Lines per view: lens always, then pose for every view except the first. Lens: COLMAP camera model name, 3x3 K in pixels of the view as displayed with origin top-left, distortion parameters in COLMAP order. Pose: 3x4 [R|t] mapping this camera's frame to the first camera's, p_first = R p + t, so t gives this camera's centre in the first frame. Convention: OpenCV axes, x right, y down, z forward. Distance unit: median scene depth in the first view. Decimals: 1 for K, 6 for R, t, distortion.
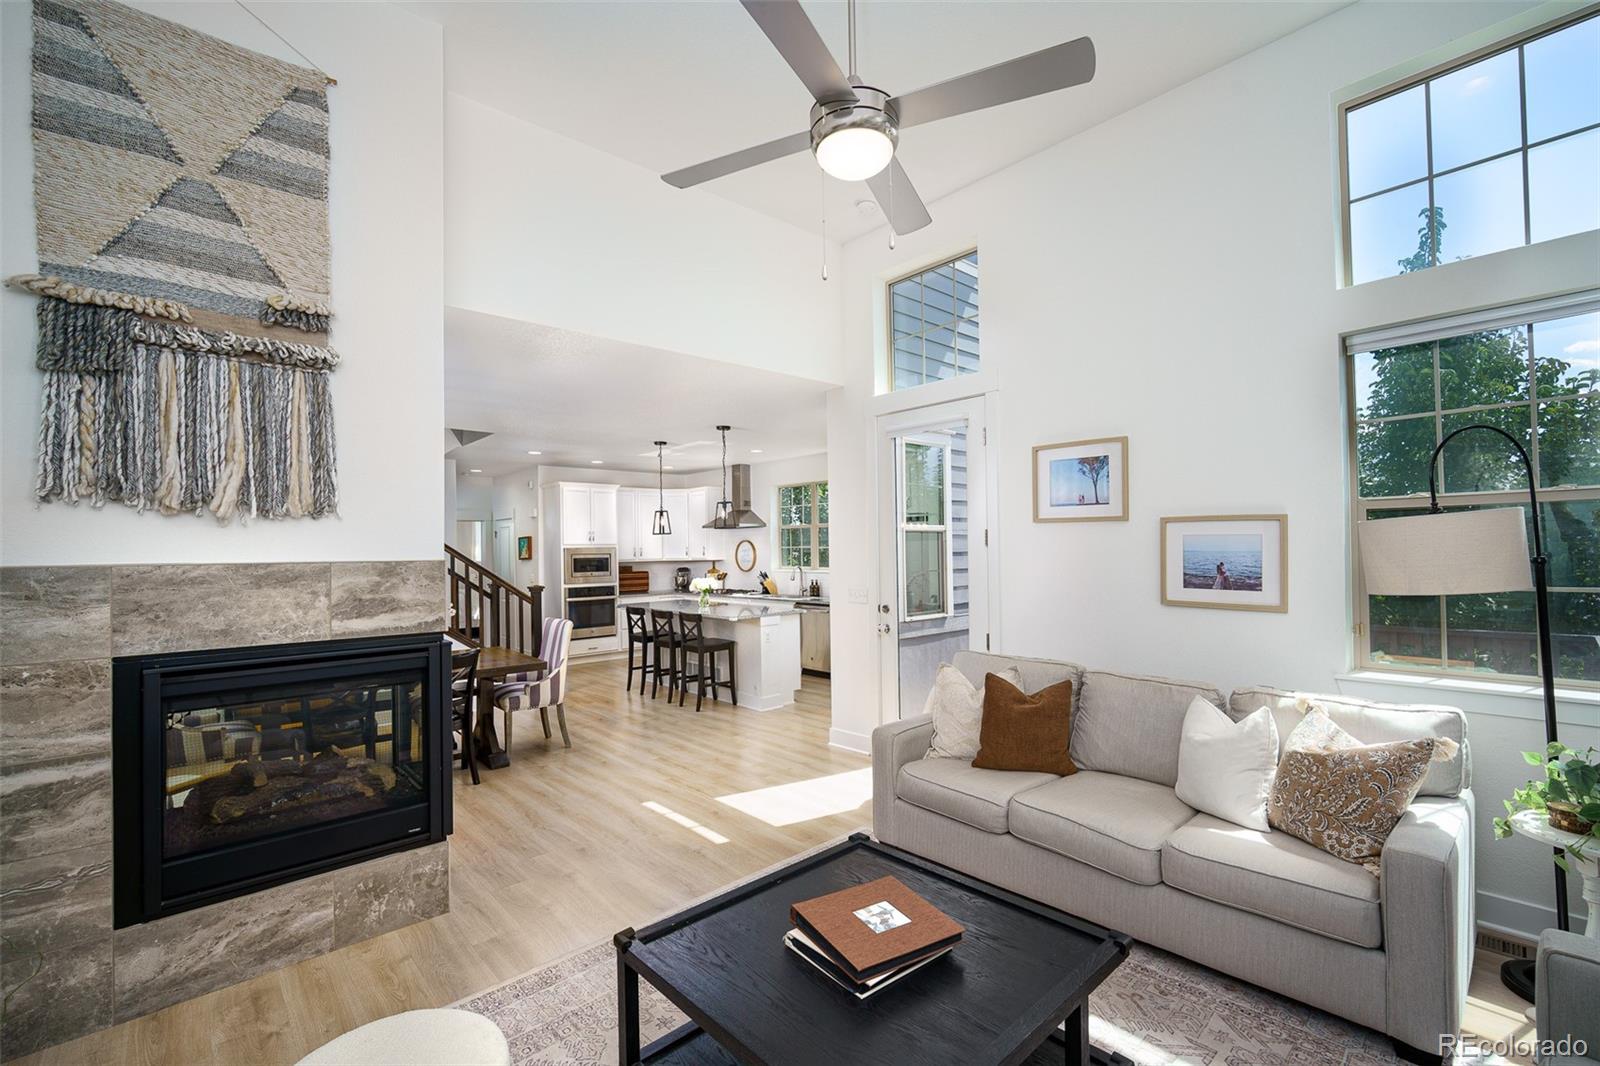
lens RADIAL K [[685.7, 0, 800.0], [0, 685.7, 533.0], [0, 0, 1]] dist [0.001169, 0.000328]
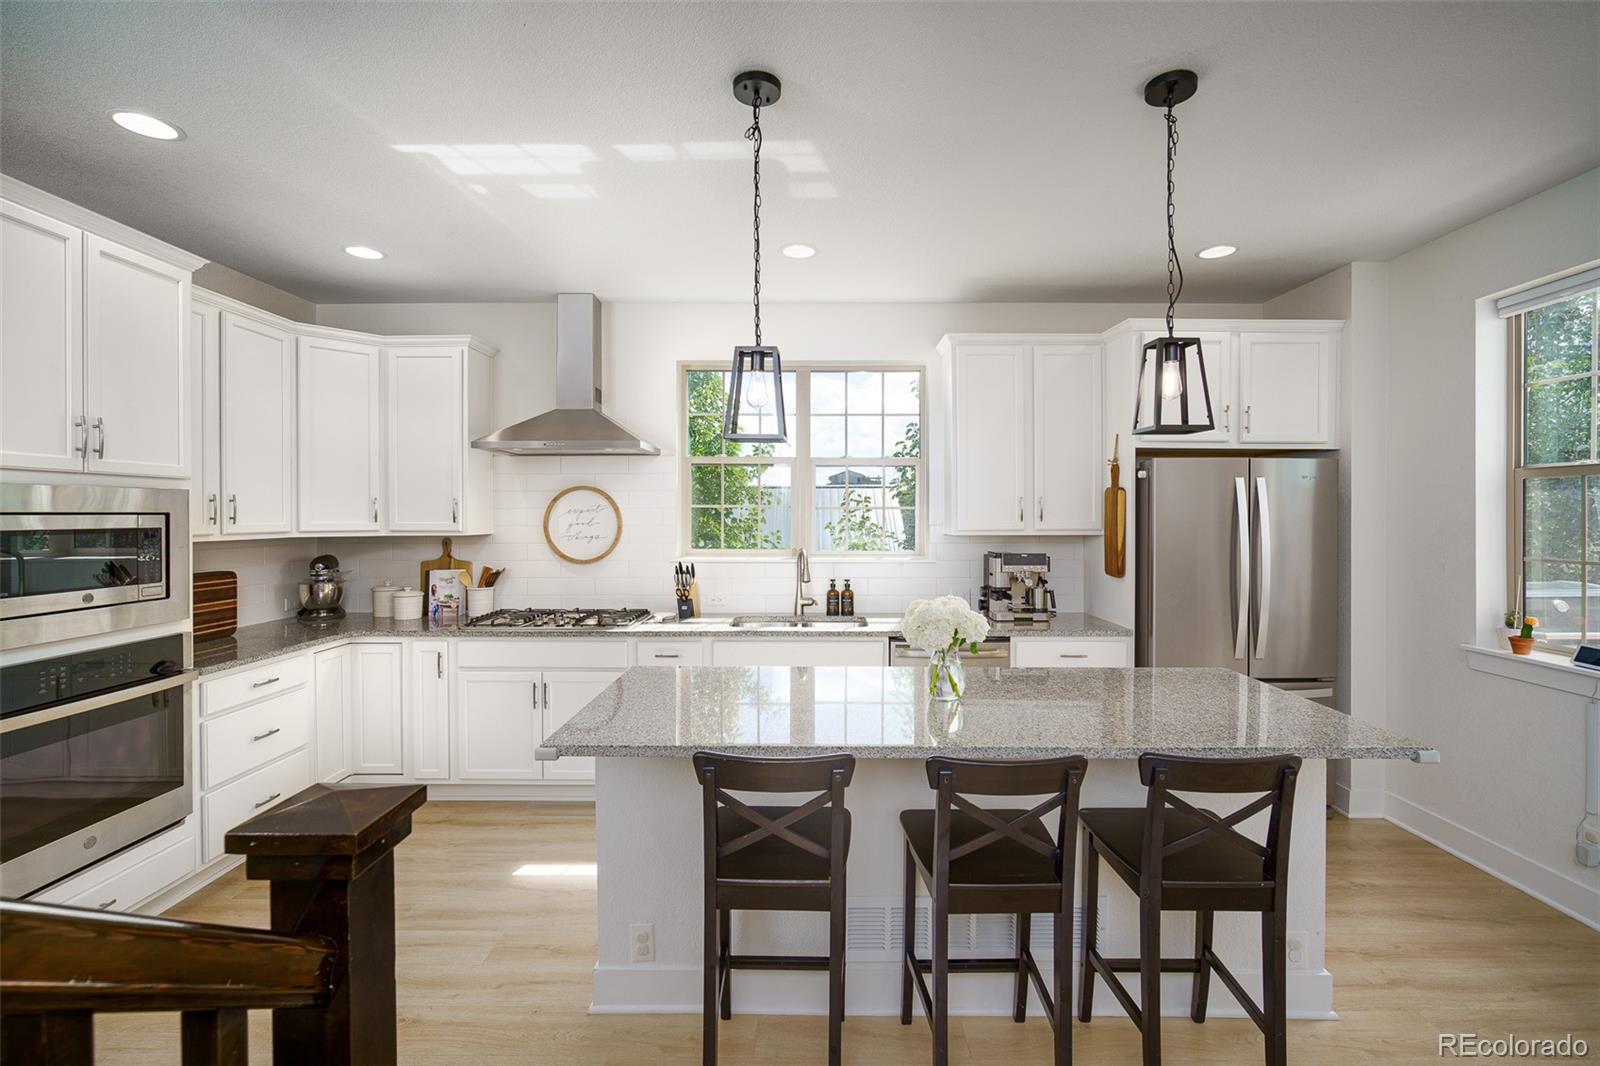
lens RADIAL K [[694.8, 0, 801.3], [0, 694.8, 513.6], [0, 0, 1]] dist [-0.001733, 0.000306]
pose [[0.677733, 0.018170, 0.735084, -0.333282], [-0.029006, 0.999577, 0.002035, 0.024995], [-0.734736, -0.022701, 0.677973, 0.705144]]
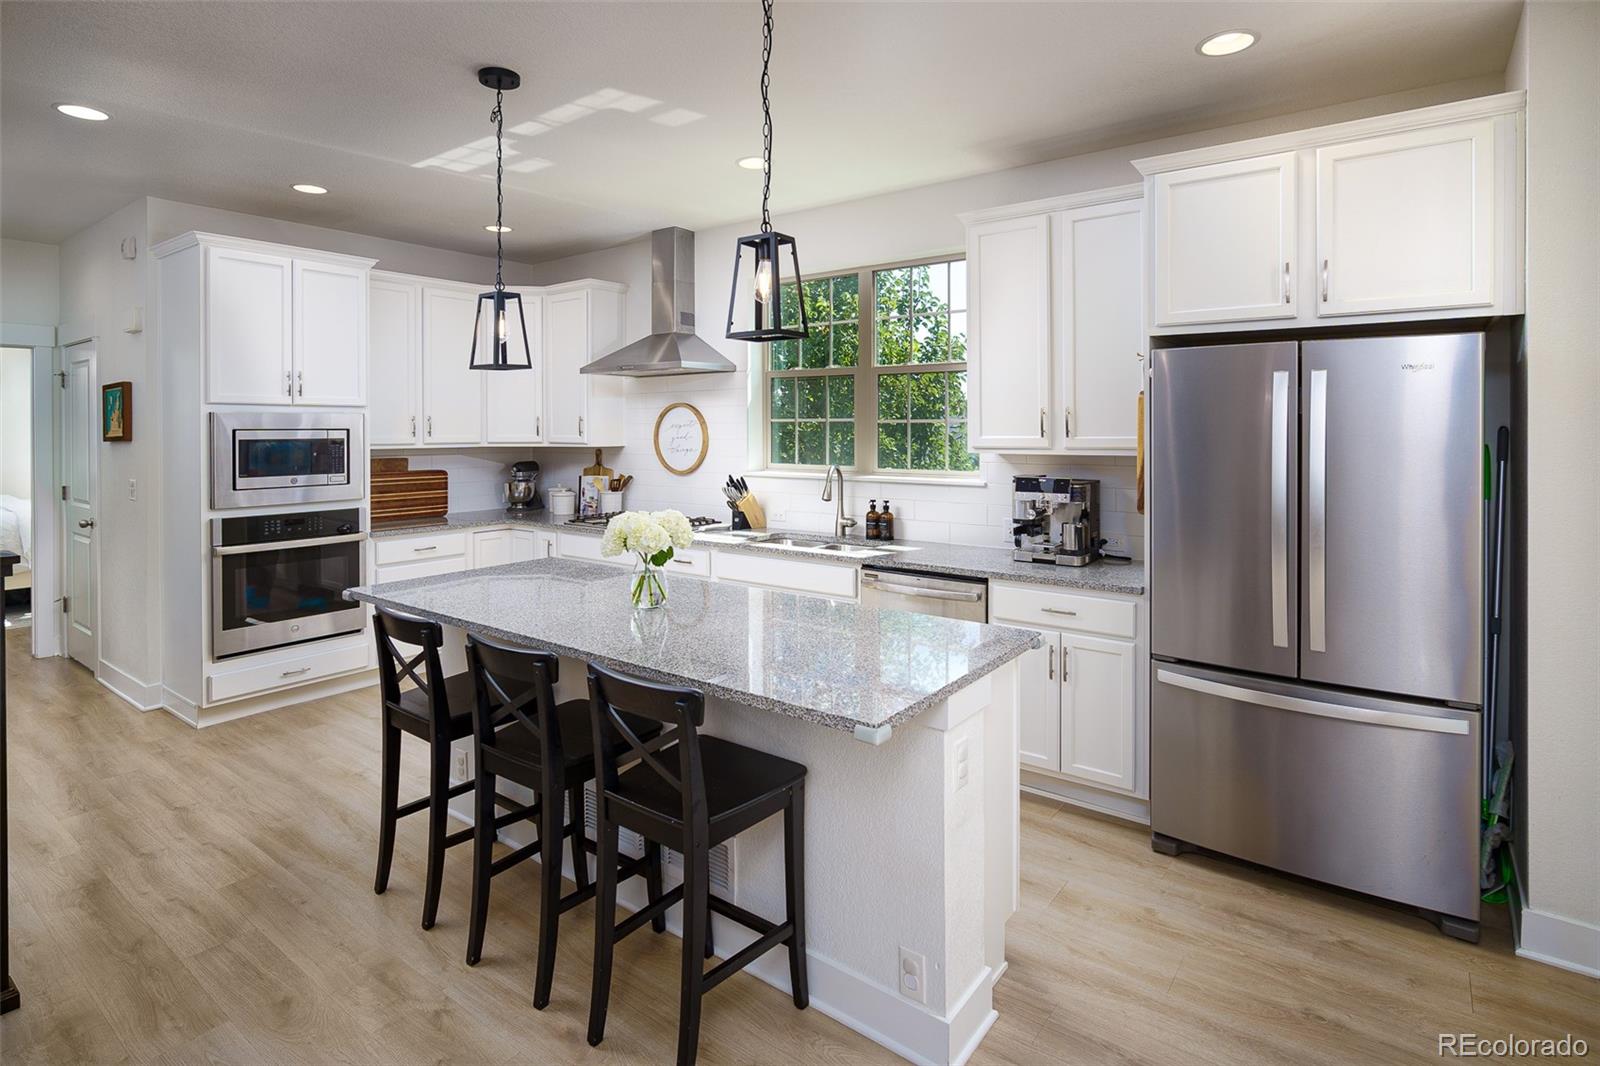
lens RADIAL K [[812.5, 0, 790.7], [0, 812.5, 429.3], [0, 0, 1]] dist [-0.014243, -0.001409]
pose [[0.981706, 0.013432, 0.189927, -0.123134], [-0.017951, 0.999595, 0.022095, 0.016688], [-0.189554, -0.025100, 0.981550, 0.532786]]
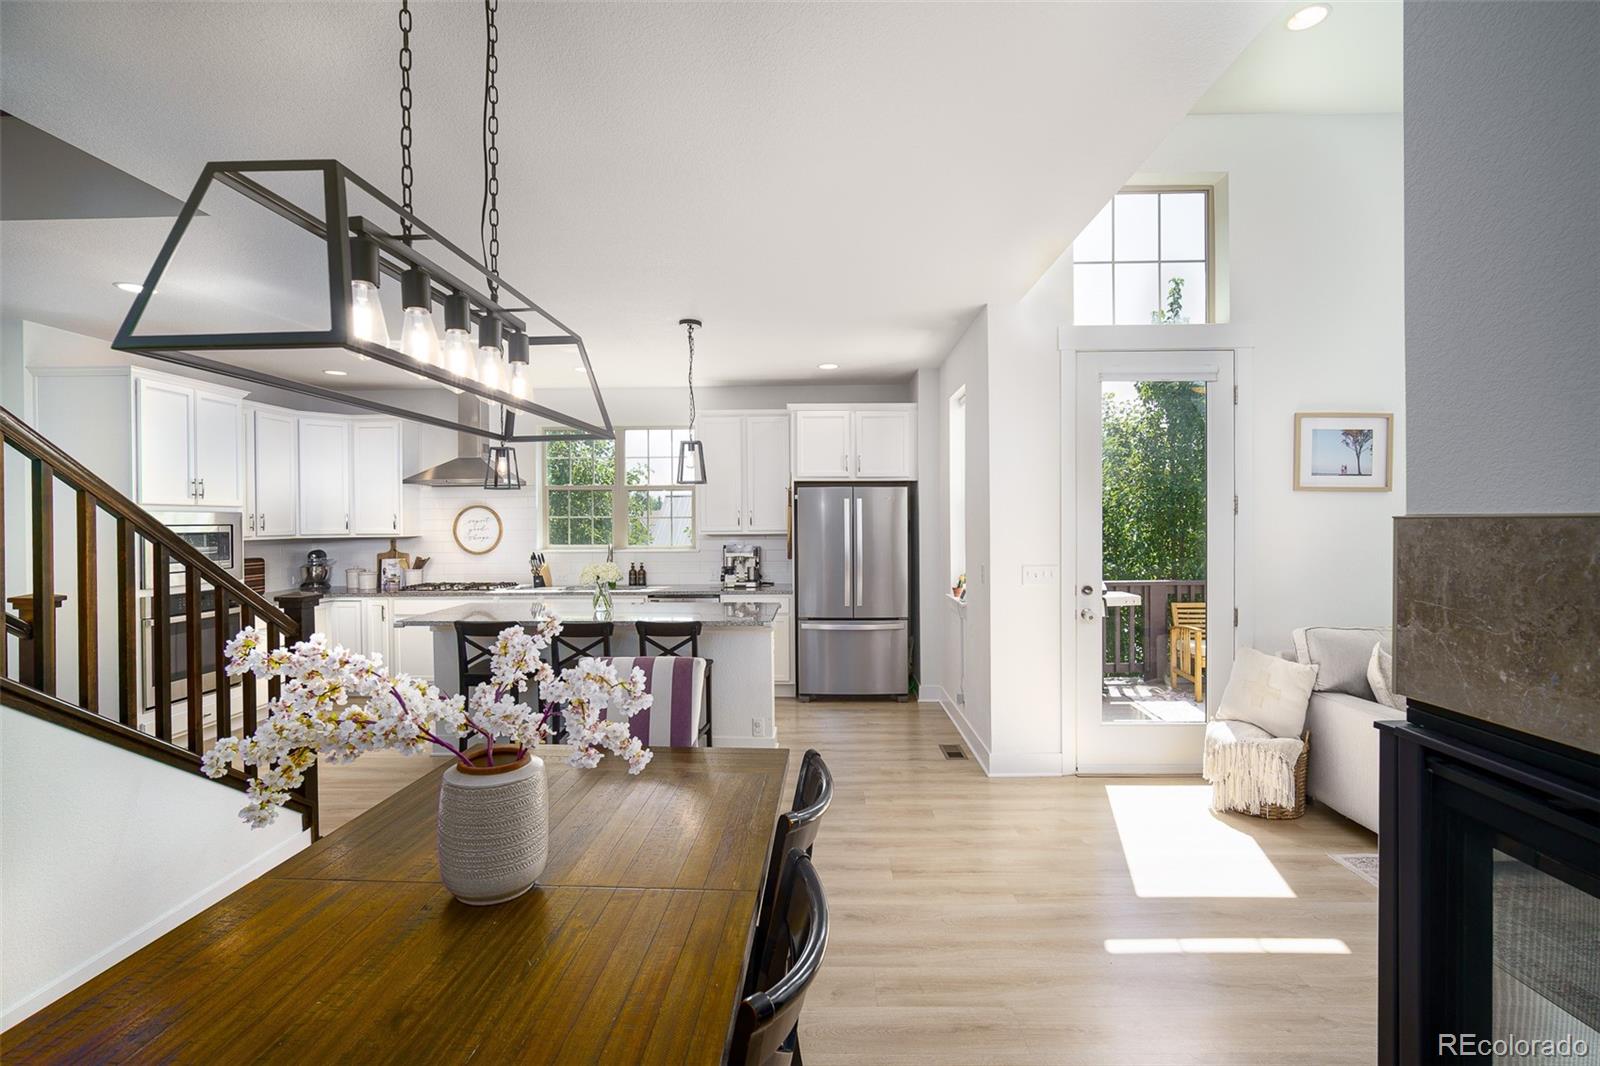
lens RADIAL K [[694.2, 0, 796.7], [0, 694.2, 528.9], [0, 0, 1]] dist [-0.010697, -0.000133]
pose [[0.687335, 0.003106, 0.726333, -0.390649], [-0.021450, 0.999642, 0.016024, 0.017756], [-0.726023, -0.026593, 0.687156, 0.378313]]
